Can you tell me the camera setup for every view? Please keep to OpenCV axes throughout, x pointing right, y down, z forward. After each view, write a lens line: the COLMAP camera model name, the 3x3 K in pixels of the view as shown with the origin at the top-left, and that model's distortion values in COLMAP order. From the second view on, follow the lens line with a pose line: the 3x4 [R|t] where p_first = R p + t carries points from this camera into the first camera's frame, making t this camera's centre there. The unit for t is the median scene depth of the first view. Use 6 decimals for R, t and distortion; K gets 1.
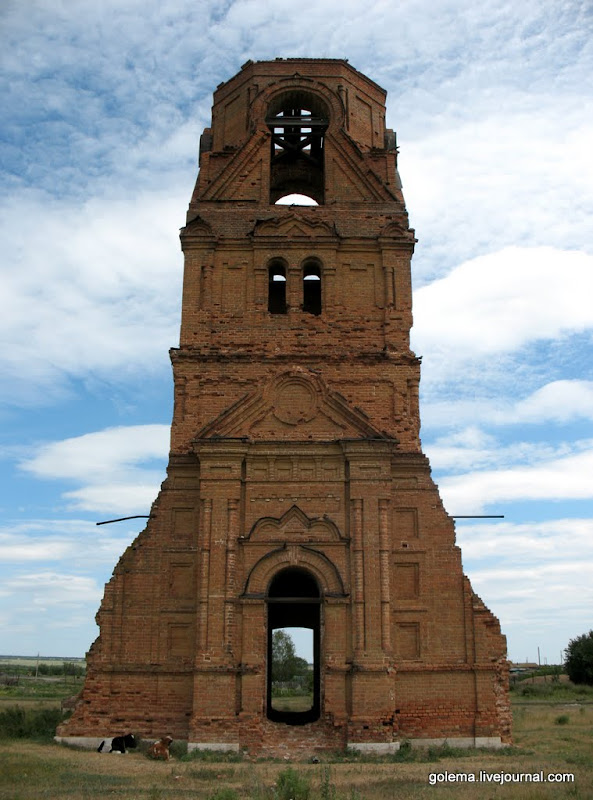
lens RADIAL K [[844.5, 0, 321.8], [0, 844.5, 415.8], [0, 0, 1]] dist [-0.201466, 0.256991]
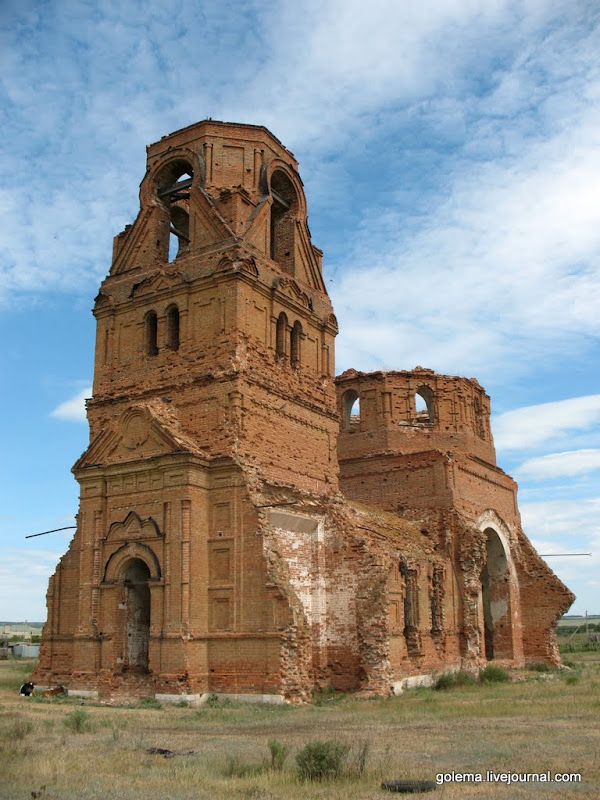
lens RADIAL K [[846.6, 0, 329.5], [0, 846.6, 402.0], [0, 0, 1]] dist [-0.190708, 0.201947]
pose [[0.847765, -0.156955, -0.506615, 0.905042], [0.174063, 0.984638, -0.013775, 0.010639], [0.500995, -0.076505, 0.862062, 0.051429]]
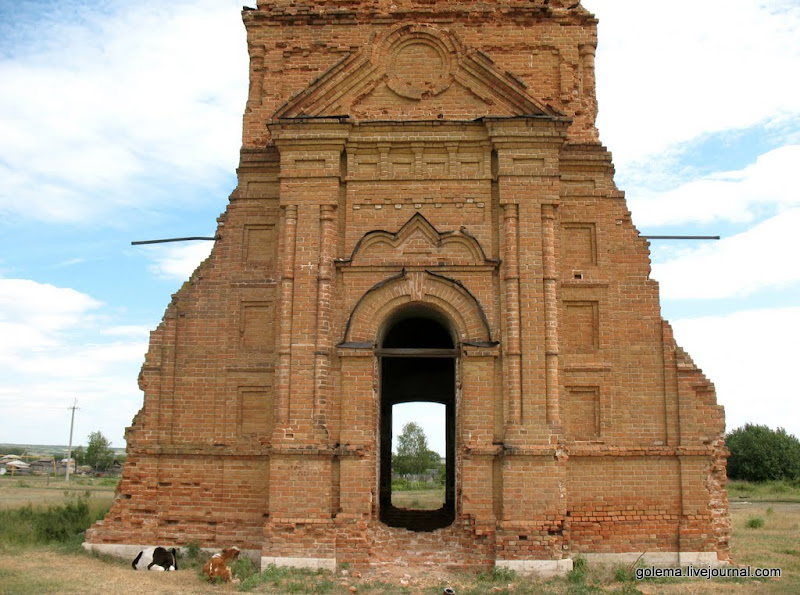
lens RADIAL K [[844.5, 0, 399.0], [0, 844.5, 311.4], [0, 0, 1]] dist [-0.201466, 0.256991]
pose [[0.997613, -0.001381, -0.069042, -0.000514], [0.009467, 0.993095, 0.116926, 0.104896], [0.068404, -0.117301, 0.990738, 0.314578]]
